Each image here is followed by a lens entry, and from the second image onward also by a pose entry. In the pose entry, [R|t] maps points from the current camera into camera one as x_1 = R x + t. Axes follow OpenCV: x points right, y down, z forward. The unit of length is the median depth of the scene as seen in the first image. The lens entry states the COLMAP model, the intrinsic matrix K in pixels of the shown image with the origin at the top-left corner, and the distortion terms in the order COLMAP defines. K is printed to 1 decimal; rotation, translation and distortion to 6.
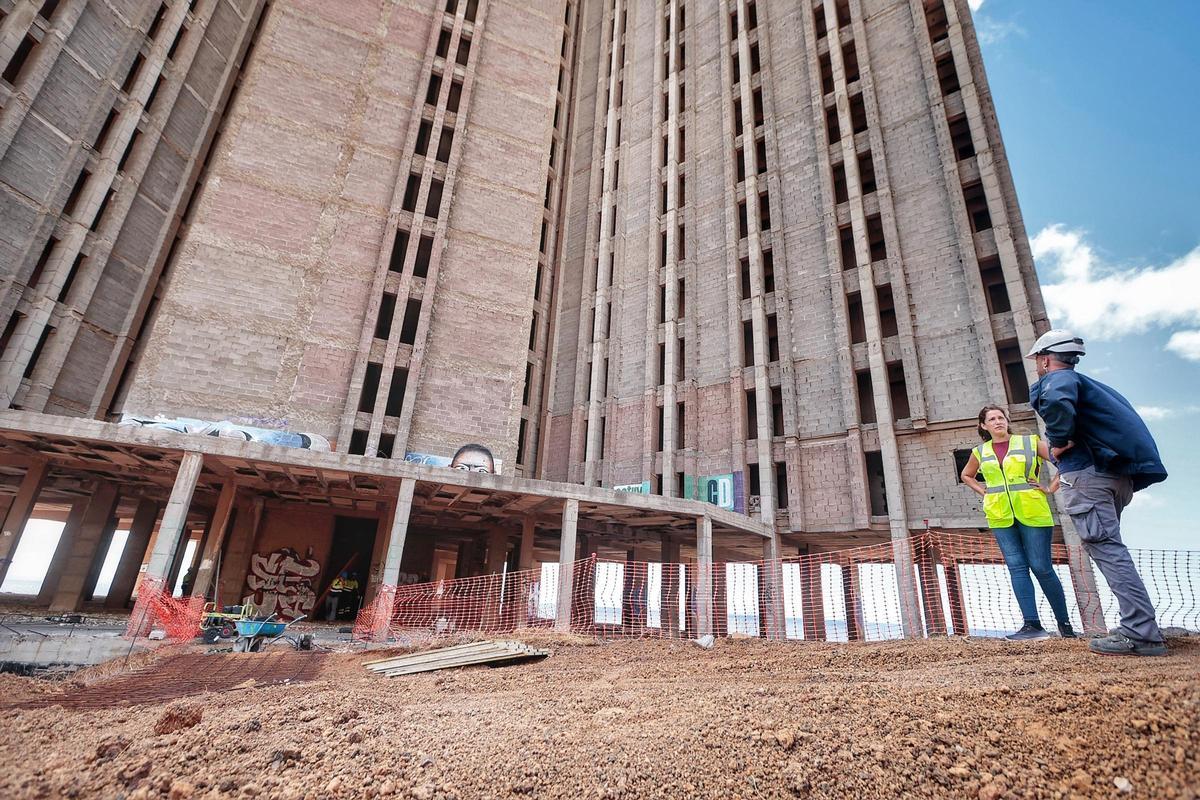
lens RADIAL K [[570.1, 0, 599.9], [0, 570.1, 388.8], [0, 0, 1]] dist [-0.006694, 0.004229]
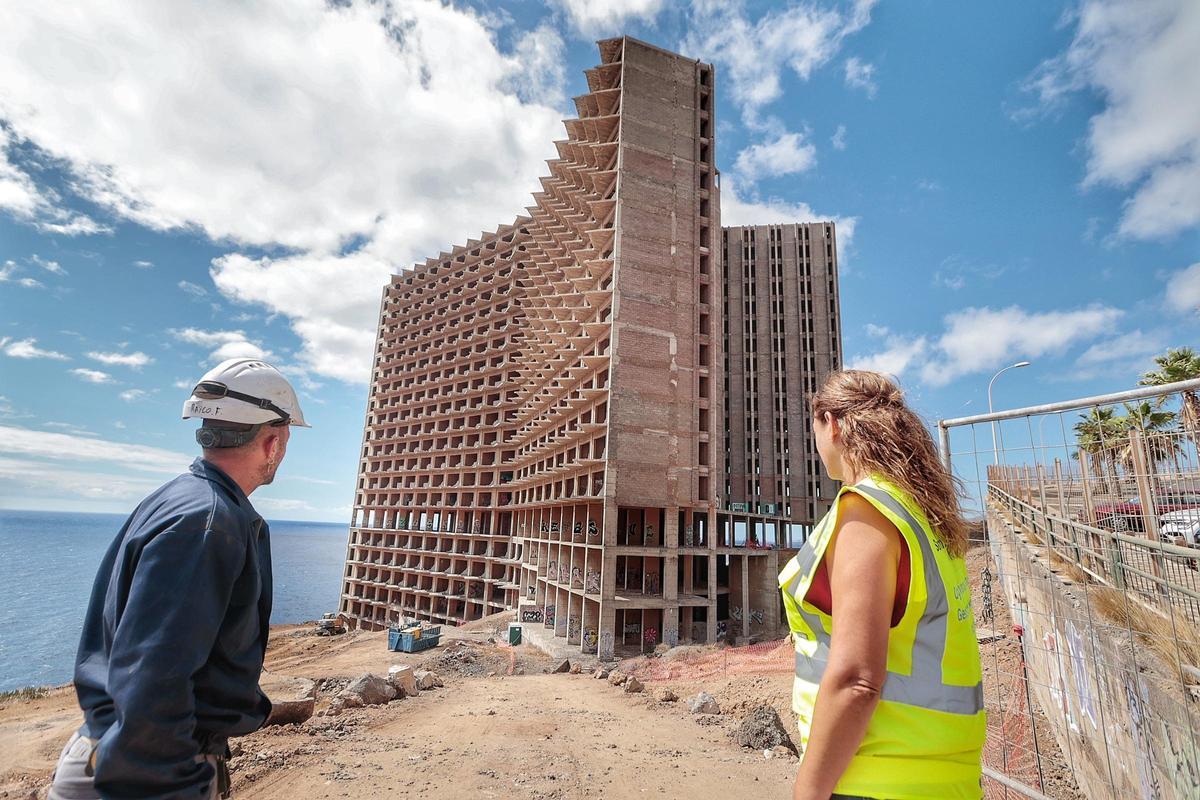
lens RADIAL K [[571.8, 0, 611.2], [0, 571.8, 403.8], [0, 0, 1]] dist [-0.000463, 0.000910]
pose [[0.874377, 0.087463, 0.477300, -2.510632], [-0.164796, 0.978684, 0.122554, -0.765998], [-0.456407, -0.185816, 0.870152, -1.623216]]
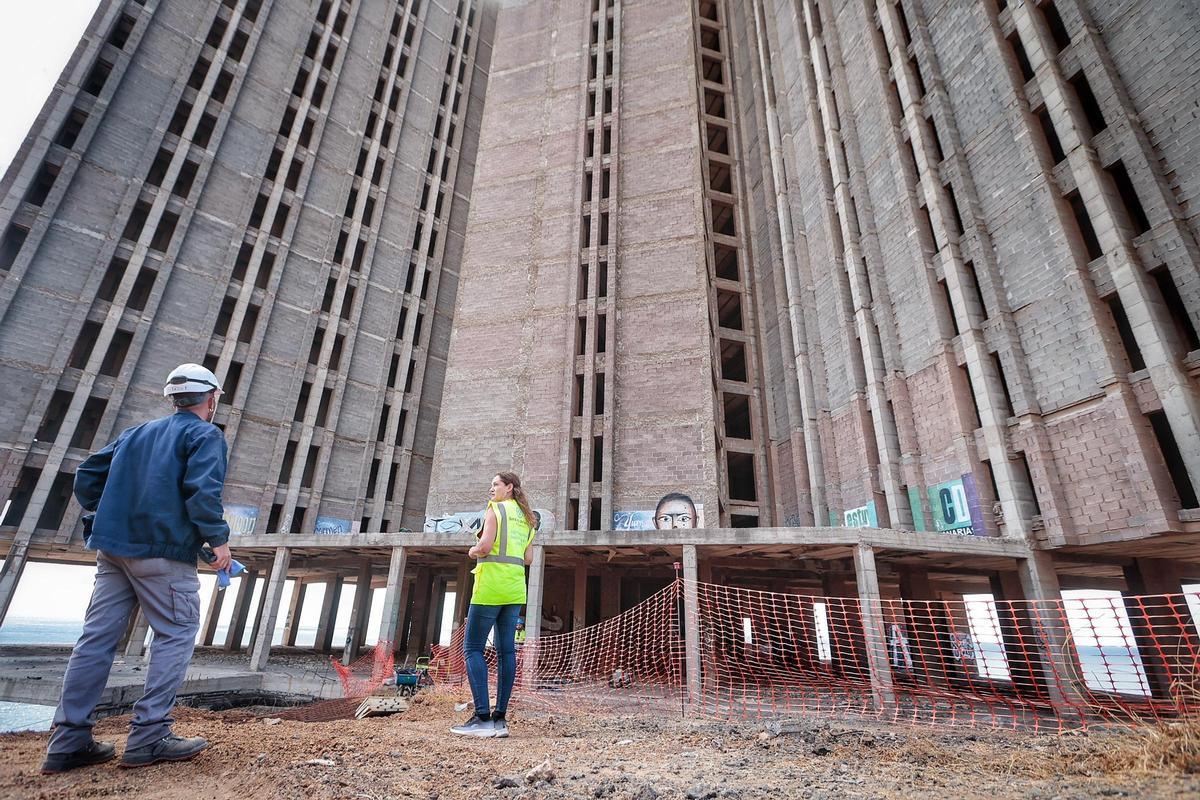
lens RADIAL K [[569.3, 0, 590.8], [0, 569.3, 390.1], [0, 0, 1]] dist [-0.004503, 0.001983]
pose [[0.782228, -0.266316, -0.563201, 0.299807], [0.231389, 0.963554, -0.134252, 0.021806], [0.578428, -0.025302, 0.815341, 0.081759]]
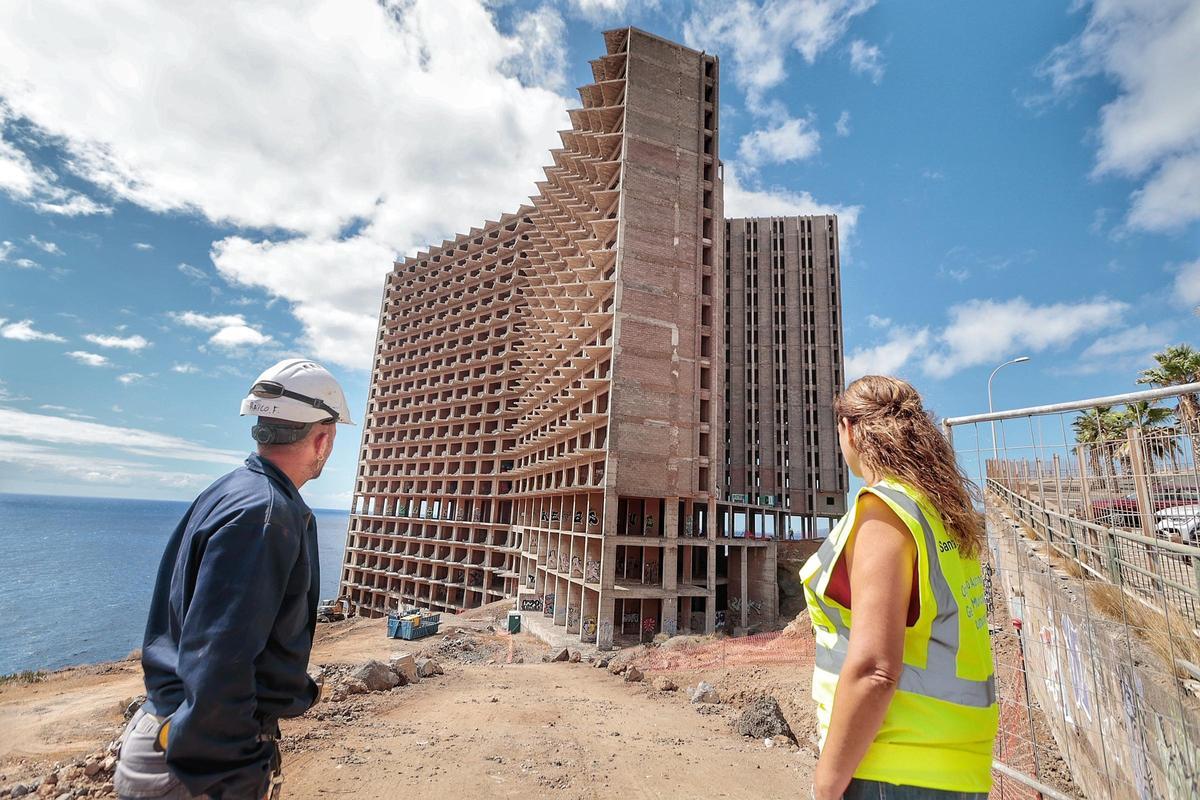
lens RADIAL K [[570.8, 0, 614.1], [0, 570.8, 394.7], [0, 0, 1]] dist [-0.000835, 0.001423]
pose [[0.871559, 0.096190, 0.480762, -2.514516], [-0.176048, 0.976570, 0.123762, -0.767118], [-0.457593, -0.192504, 0.868073, -1.624266]]
